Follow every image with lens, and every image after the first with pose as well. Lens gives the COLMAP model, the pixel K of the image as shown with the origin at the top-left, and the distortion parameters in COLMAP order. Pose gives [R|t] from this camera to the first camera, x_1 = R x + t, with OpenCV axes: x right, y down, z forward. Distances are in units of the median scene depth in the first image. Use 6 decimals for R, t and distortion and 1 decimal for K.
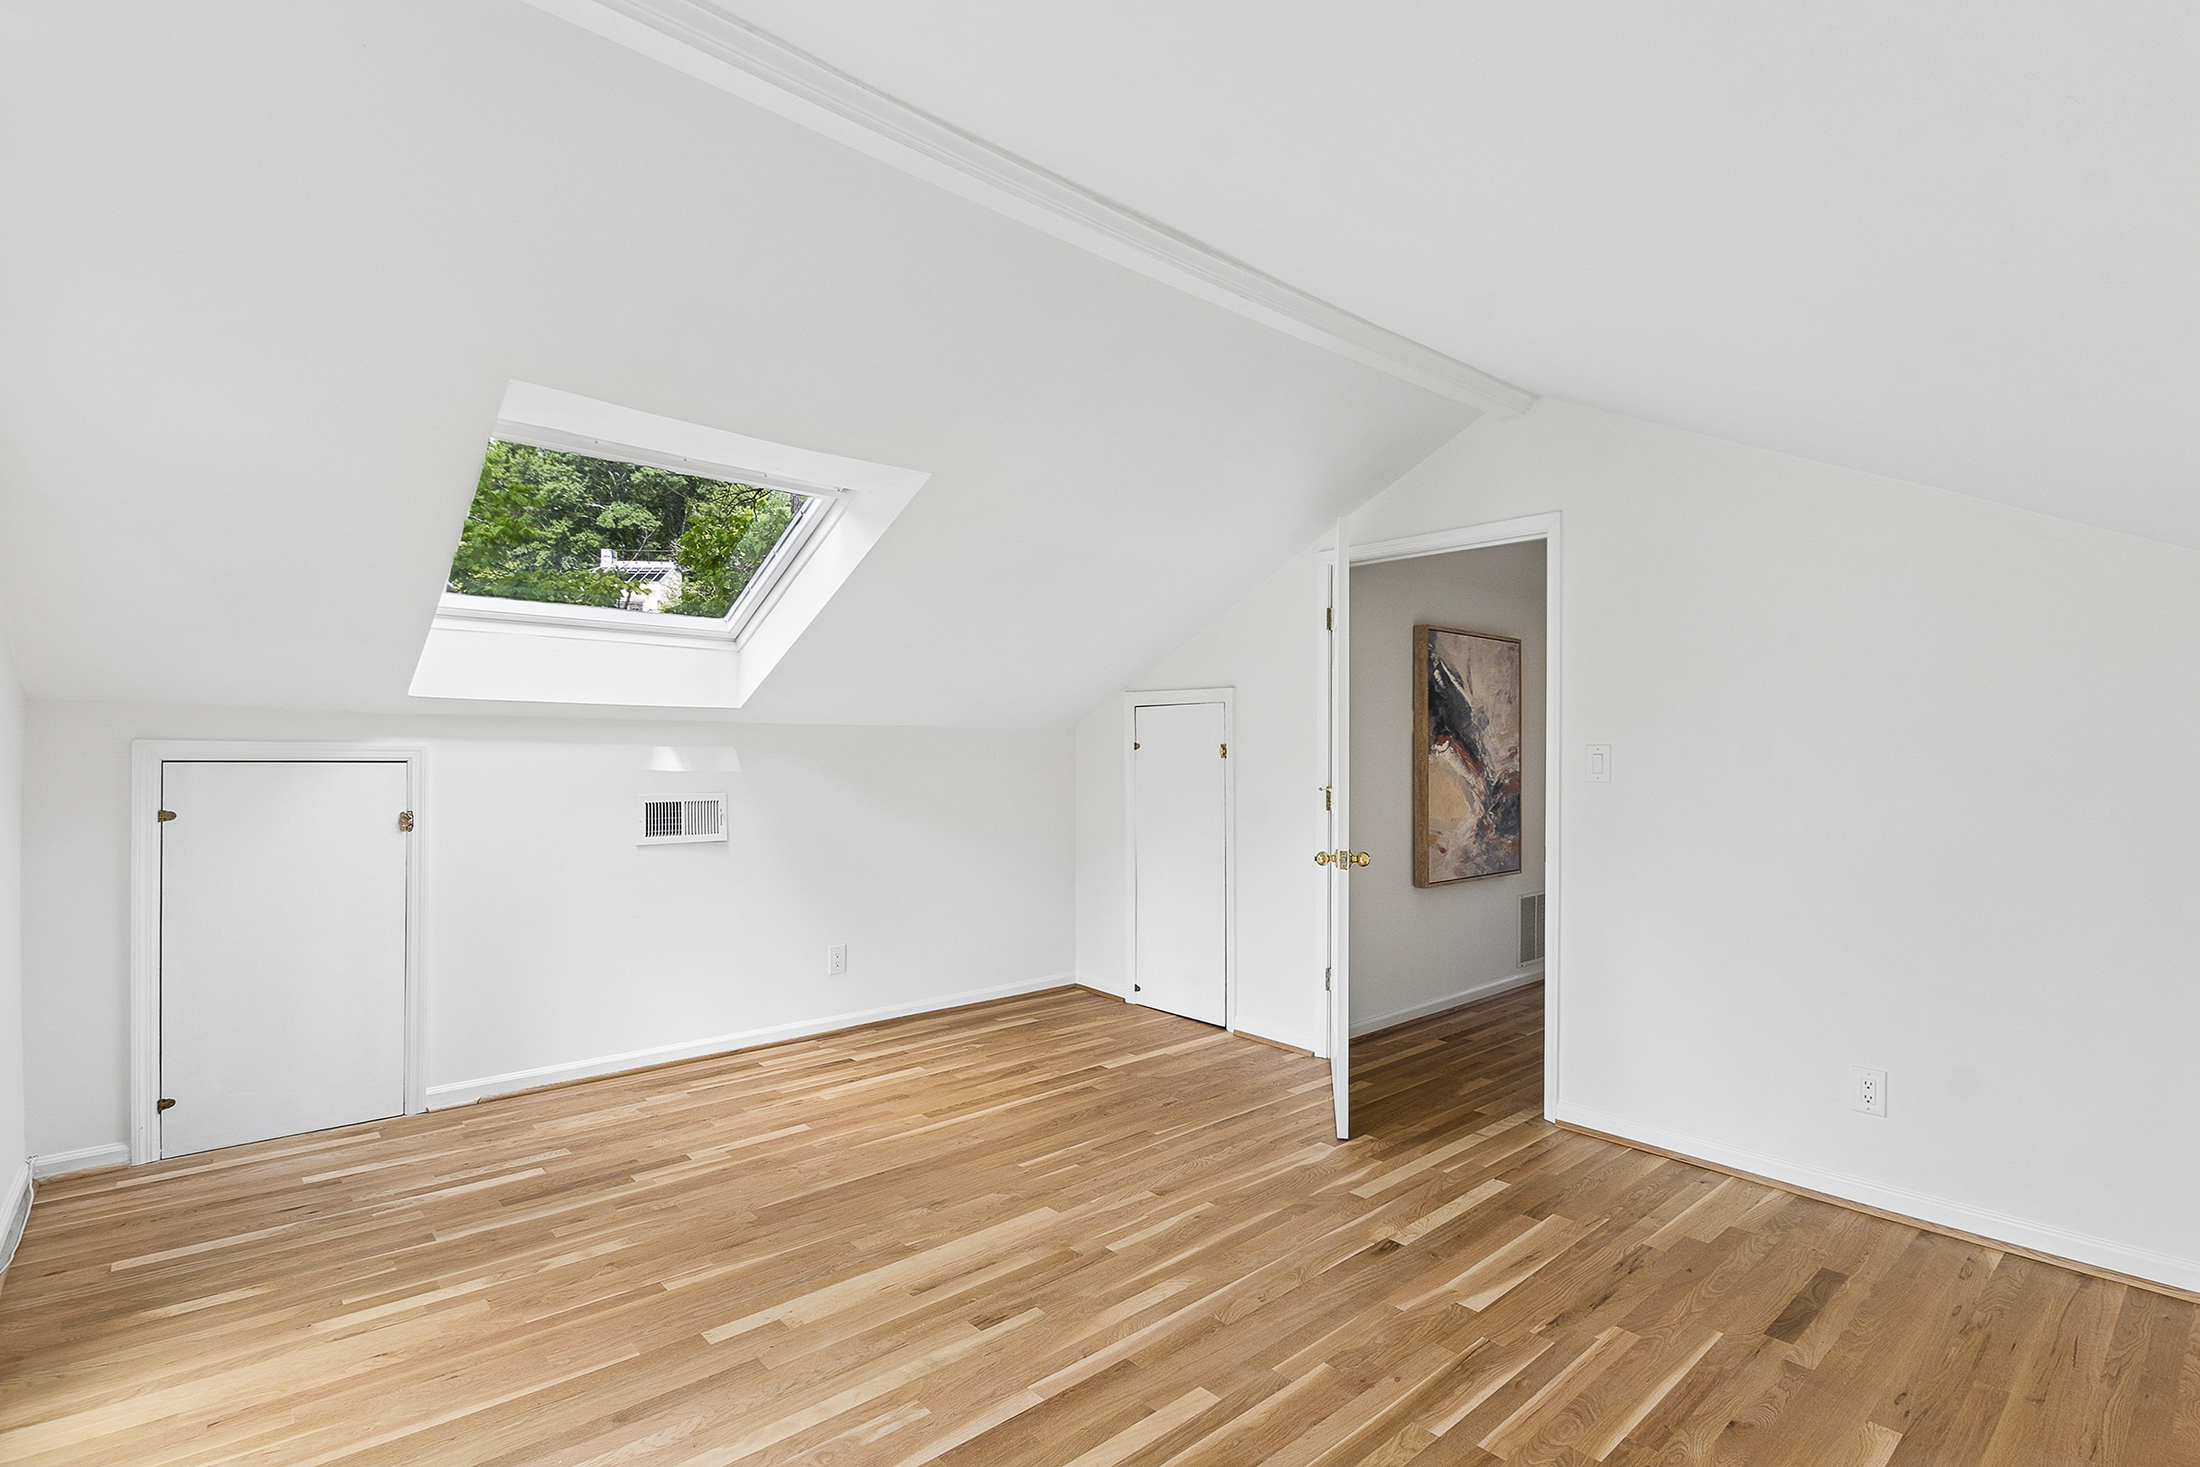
lens RADIAL K [[1027.9, 0, 1100.0], [0, 1027.9, 733.5], [0, 0, 1]] dist [0.021700, 0.000138]
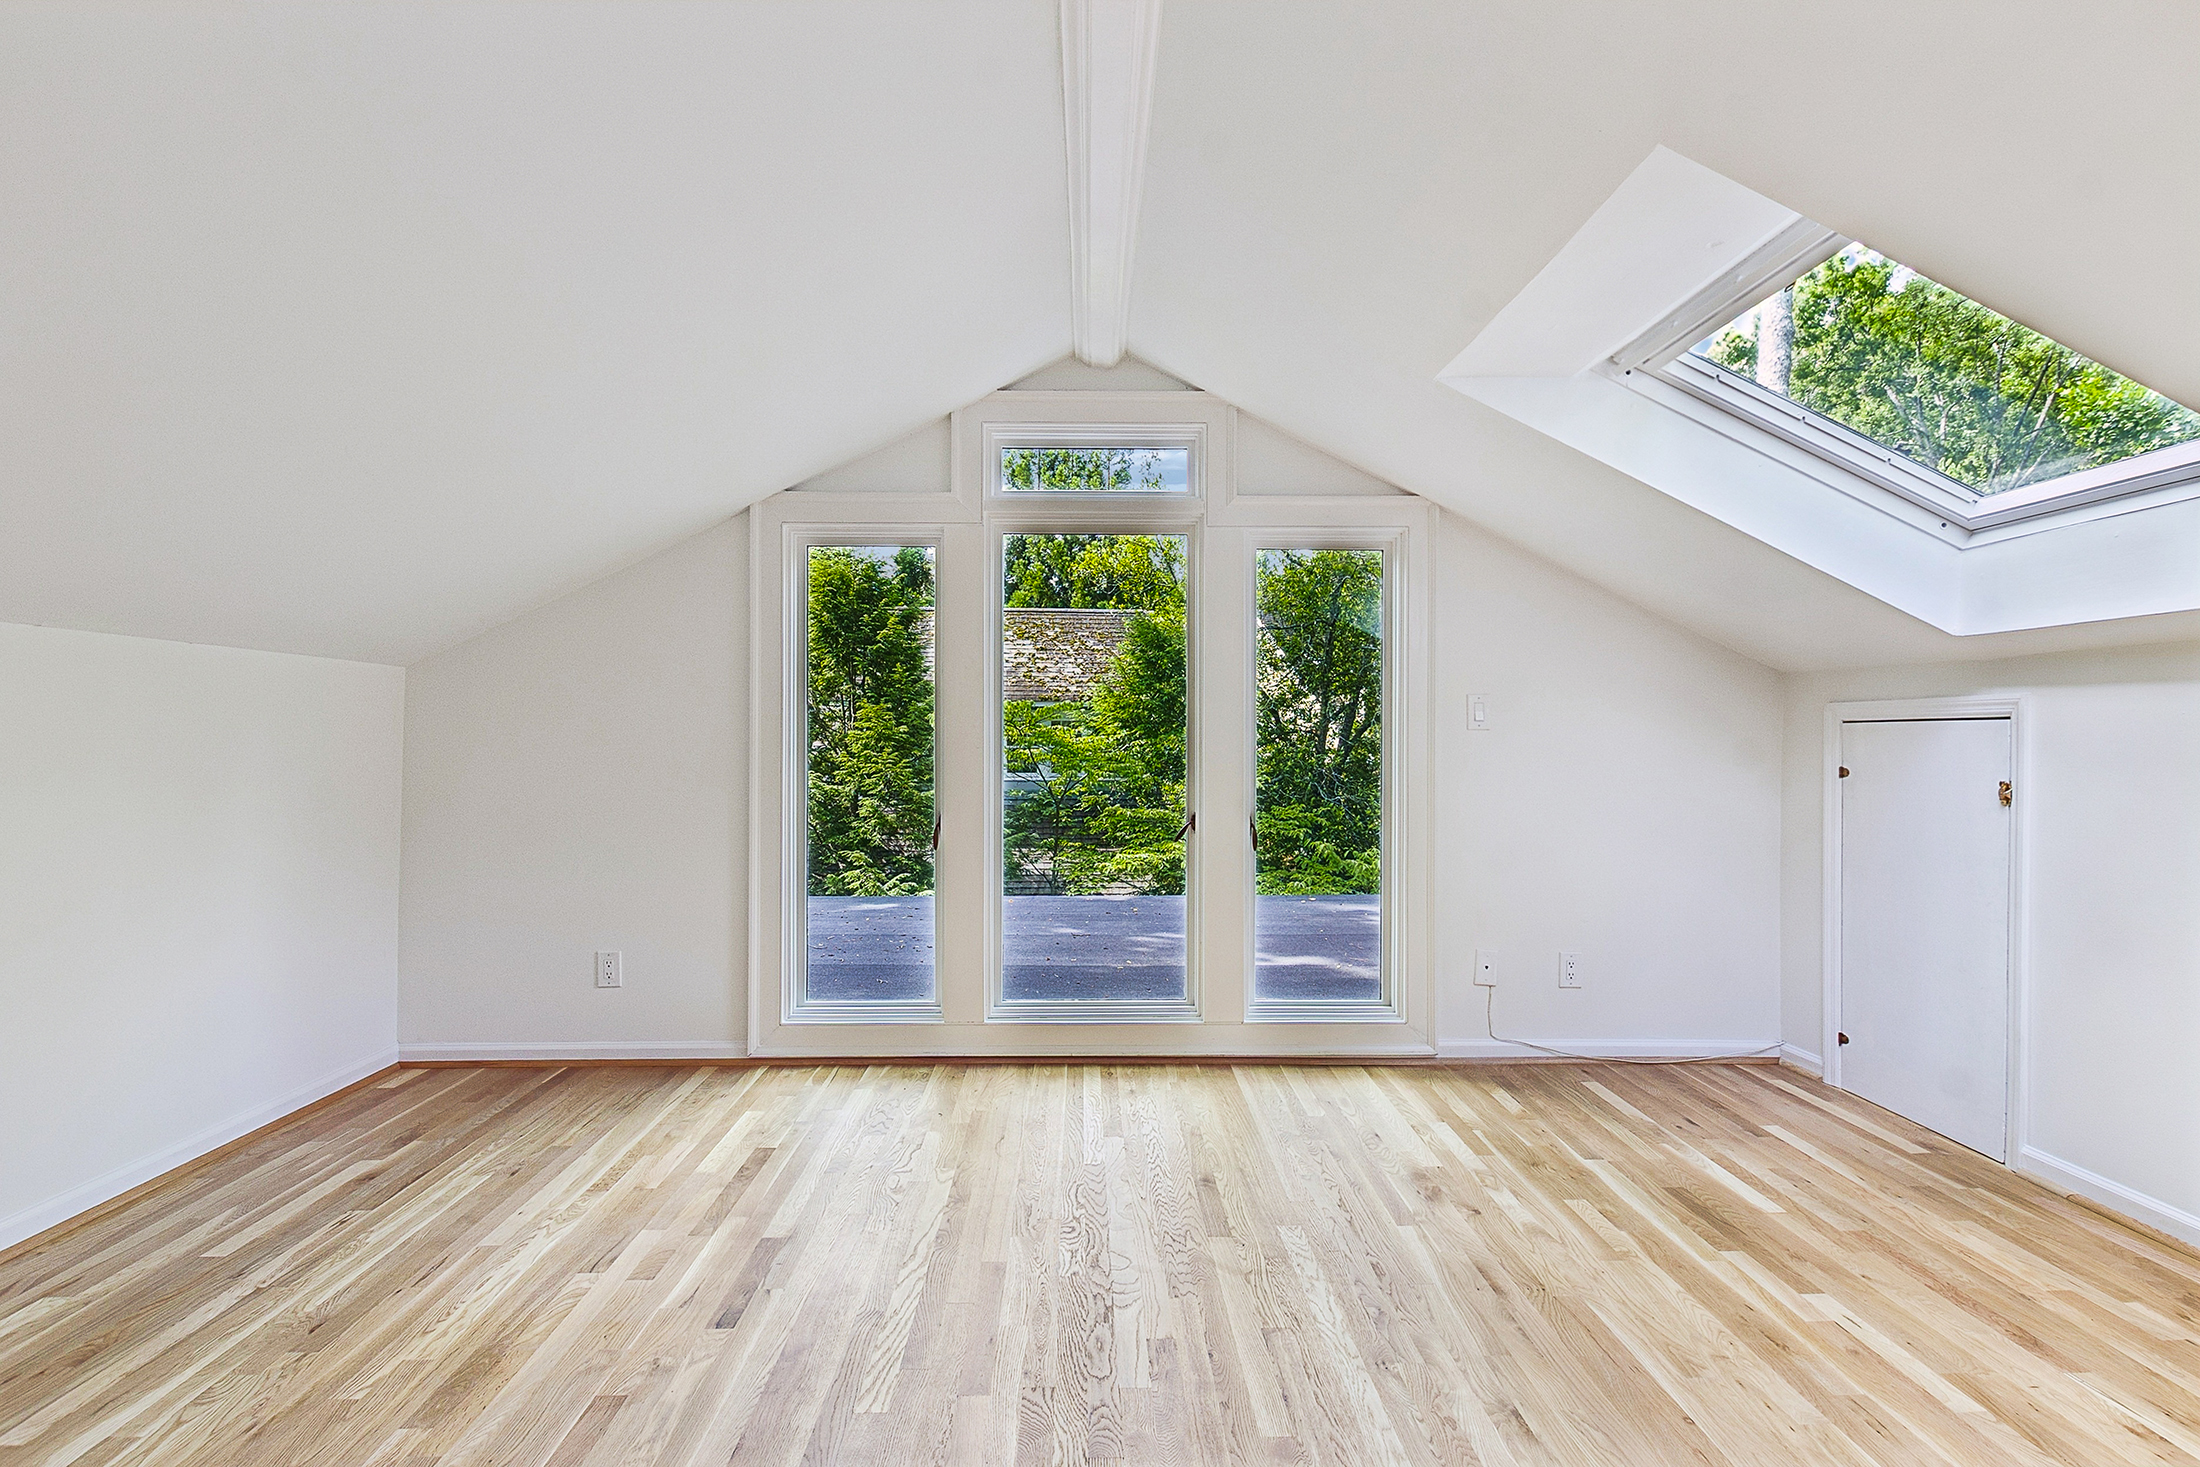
lens RADIAL K [[1027.9, 0, 1100.0], [0, 1027.9, 733.5], [0, 0, 1]] dist [0.021700, 0.000138]
pose [[-0.643778, -0.016331, -0.765038, 0.404372], [0.014947, 0.999313, -0.033910, 0.059076], [0.765066, -0.033266, -0.643092, 1.045238]]
